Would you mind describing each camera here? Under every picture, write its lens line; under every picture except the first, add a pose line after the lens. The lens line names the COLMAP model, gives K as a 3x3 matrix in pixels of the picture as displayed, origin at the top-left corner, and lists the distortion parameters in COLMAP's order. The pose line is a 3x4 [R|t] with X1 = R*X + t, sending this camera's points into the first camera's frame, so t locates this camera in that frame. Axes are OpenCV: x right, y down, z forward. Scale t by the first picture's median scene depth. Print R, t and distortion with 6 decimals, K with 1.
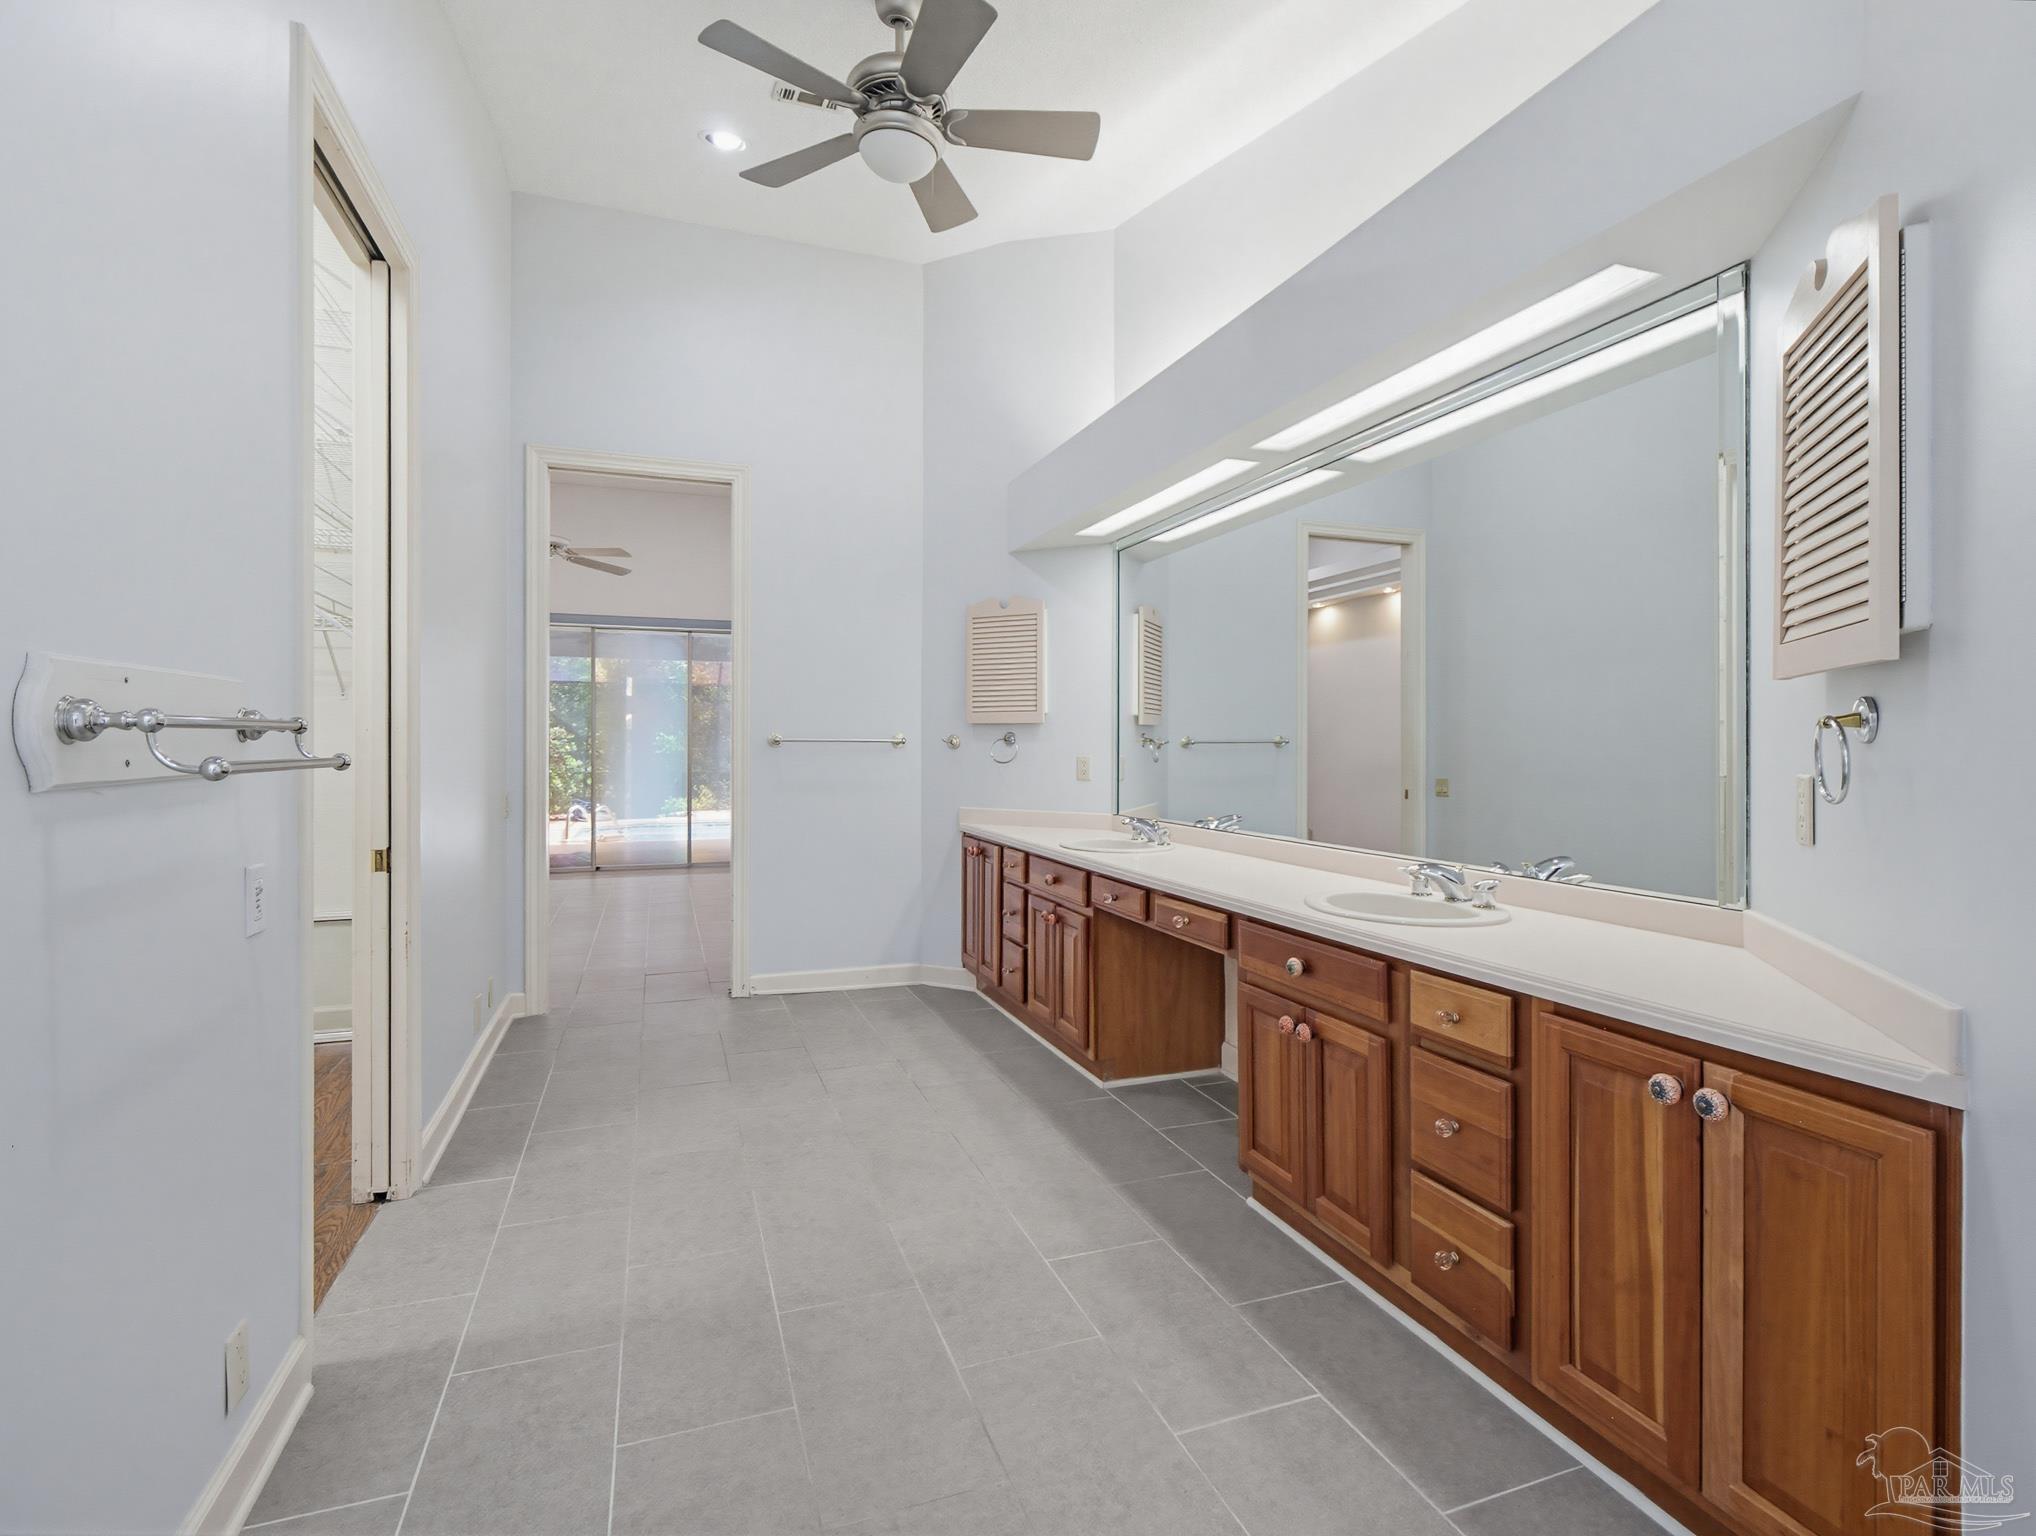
lens RADIAL K [[974.9, 0, 1017.1], [0, 974.9, 753.4], [0, 0, 1]] dist [-0.000459, 0.000499]
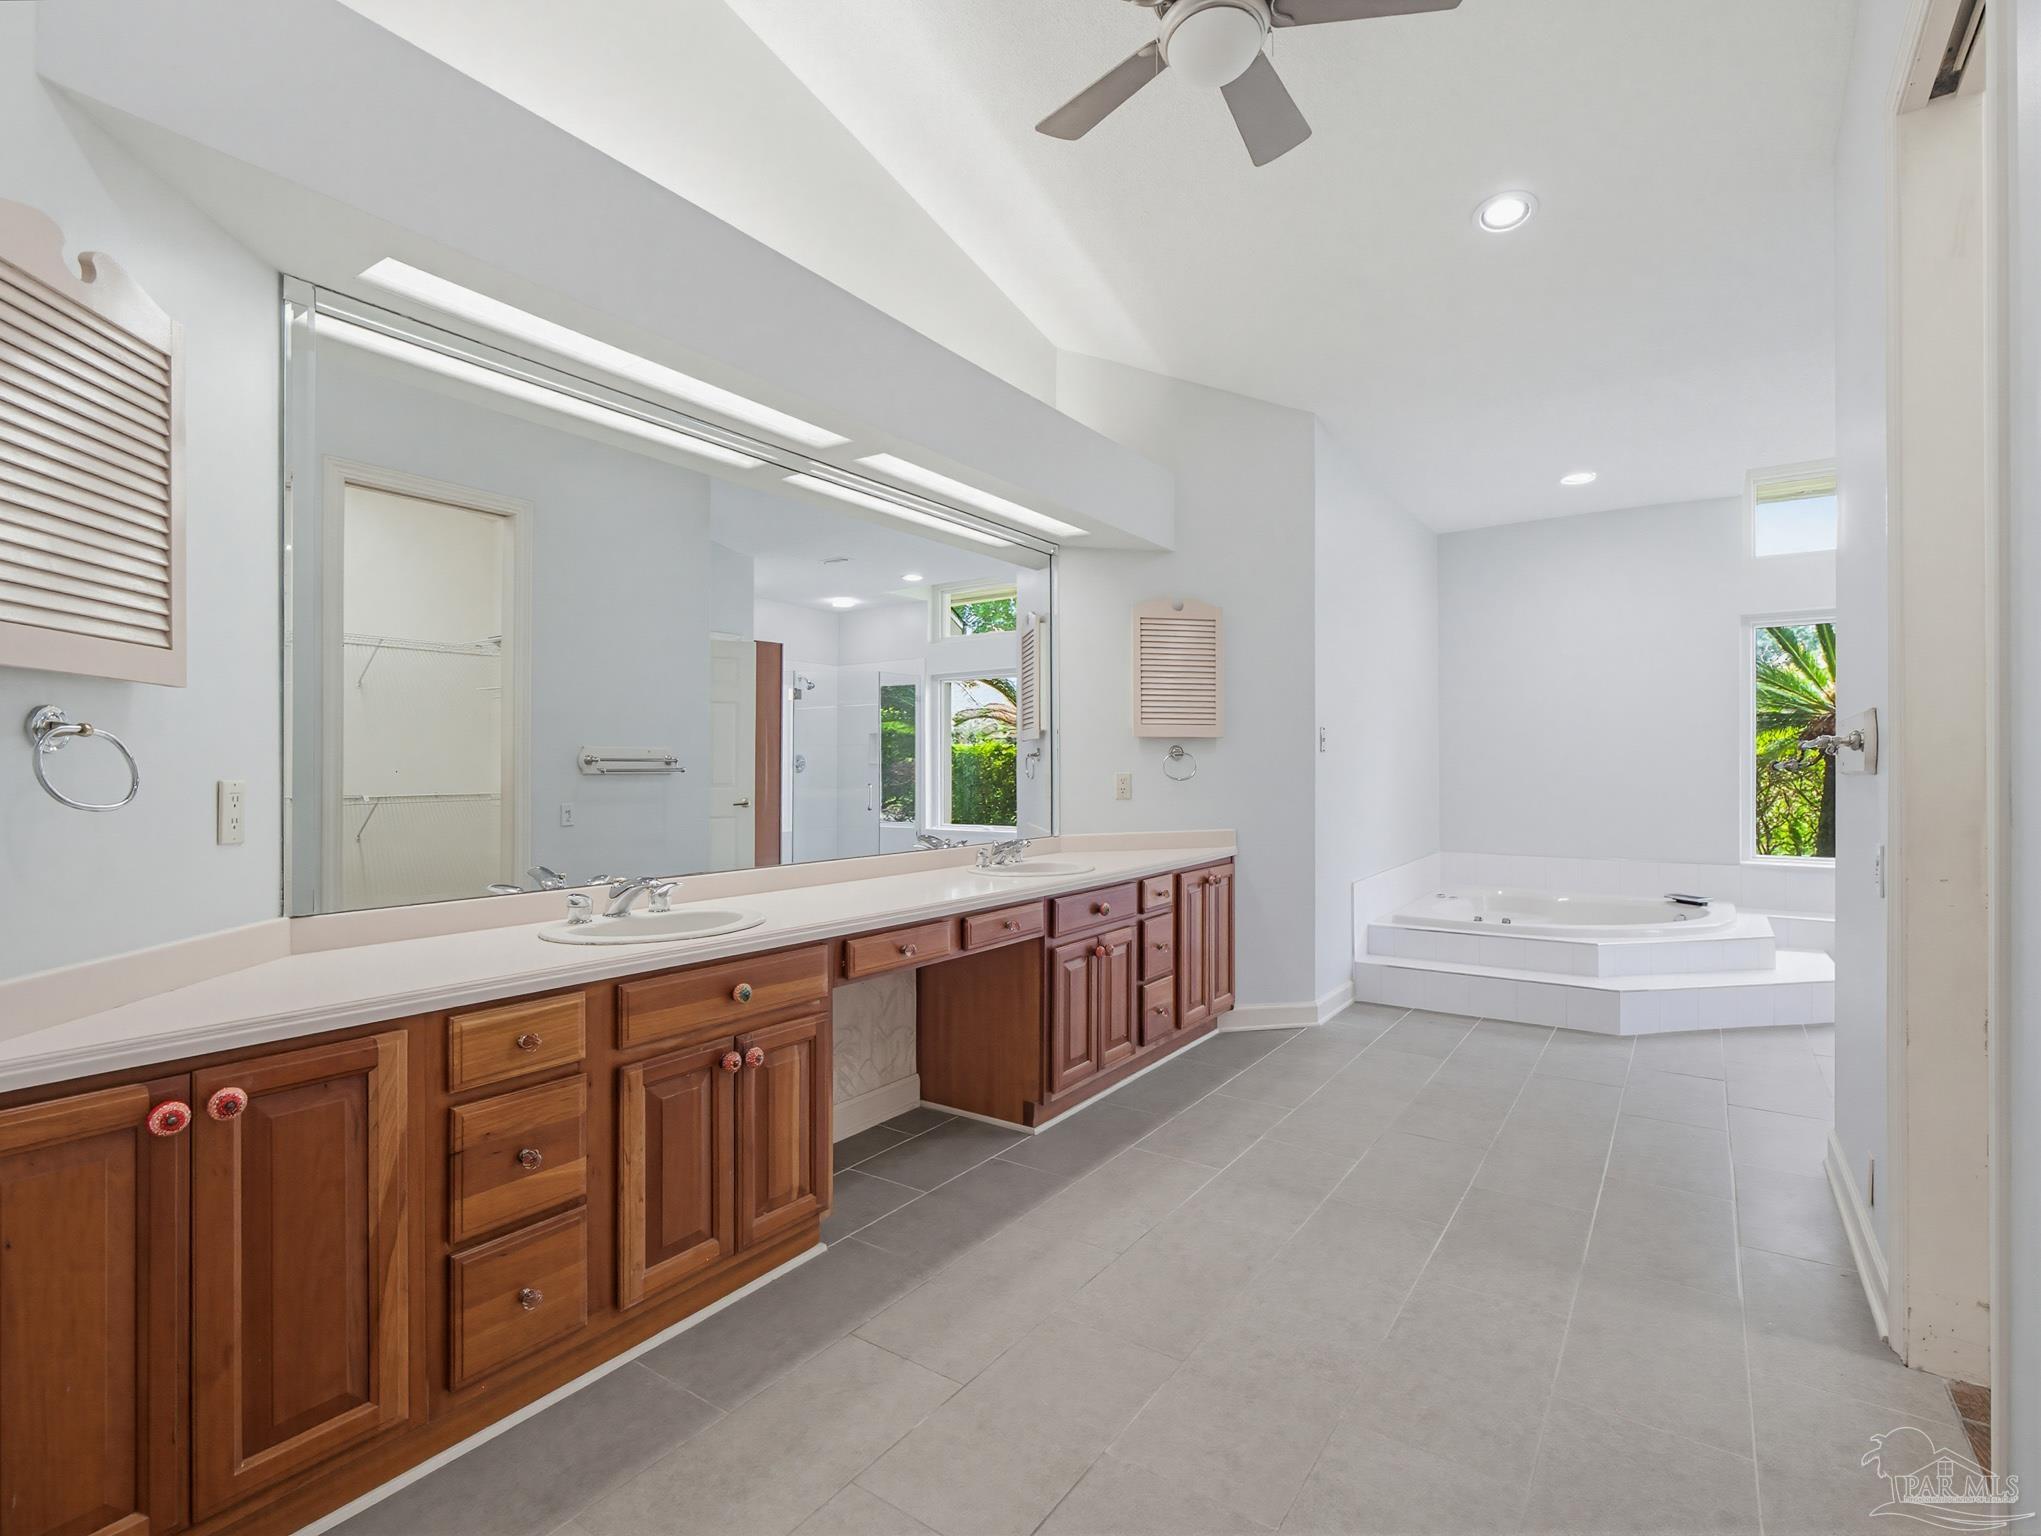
lens RADIAL K [[977.3, 0, 1019.6], [0, 977.3, 753.4], [0, 0, 1]] dist [-0.000459, 0.000499]
pose [[-0.577654, 0.003888, 0.816273, -0.739514], [0.001522, 0.999992, -0.003686, -0.012180], [-0.816281, -0.000887, -0.577655, 1.687177]]
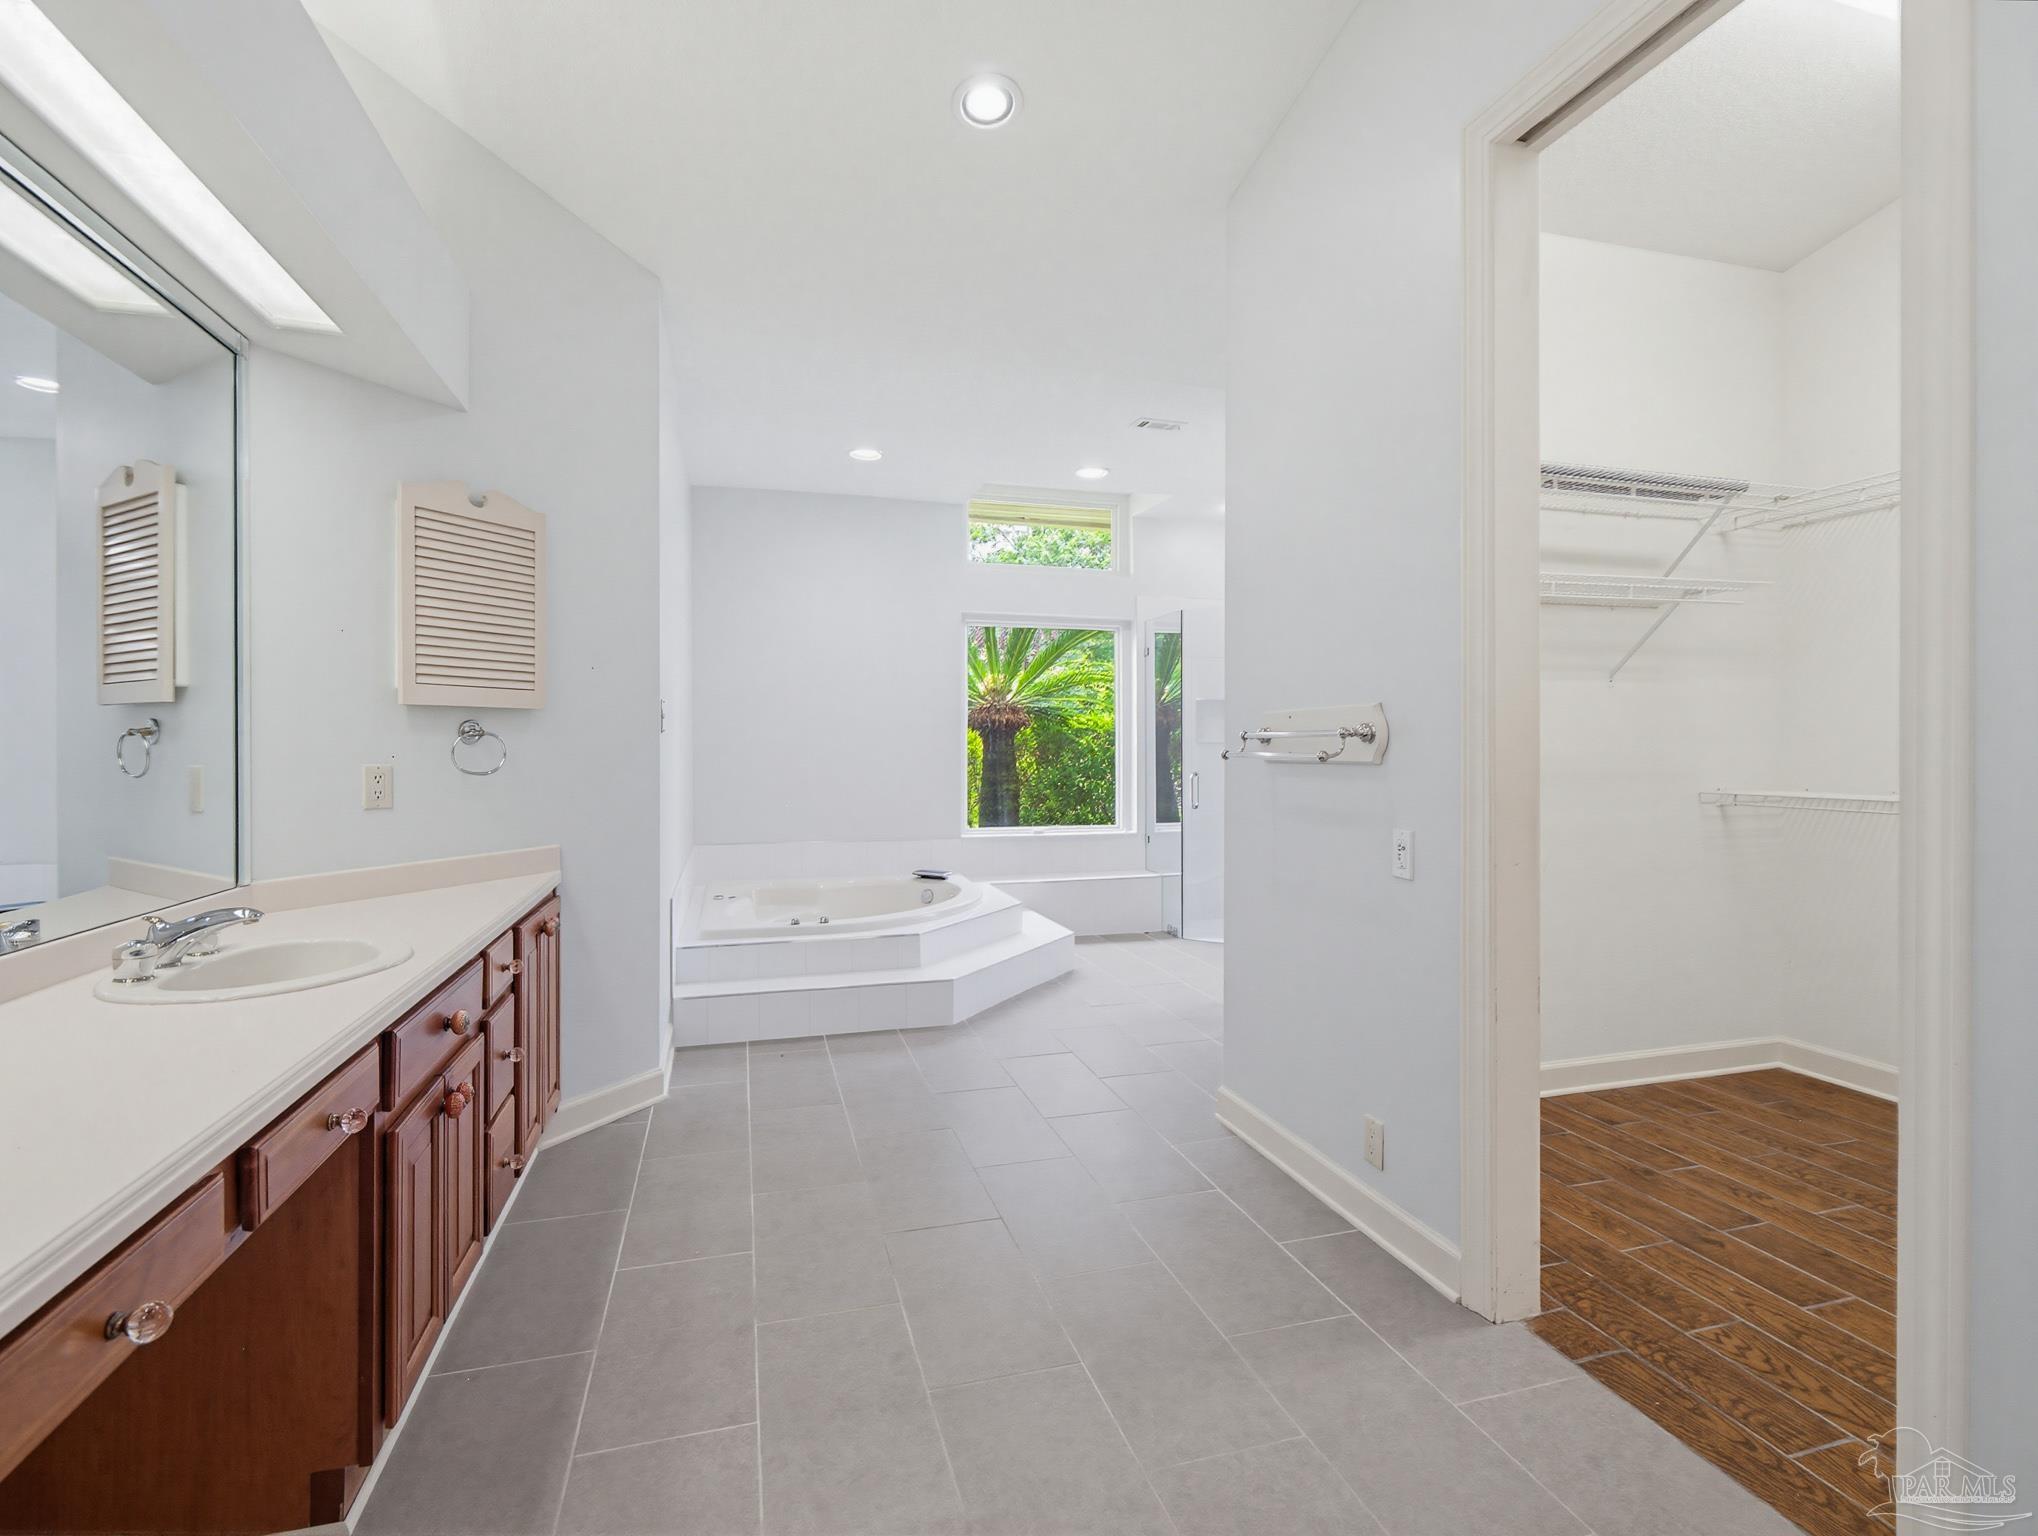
lens RADIAL K [[975.9, 0, 1018.1], [0, 975.9, 753.4], [0, 0, 1]] dist [-0.000459, 0.000499]
pose [[-0.997752, -0.010991, 0.066109, -0.190389], [-0.010096, 0.999853, 0.013855, -0.016264], [-0.066251, 0.013156, -0.997716, 1.515605]]
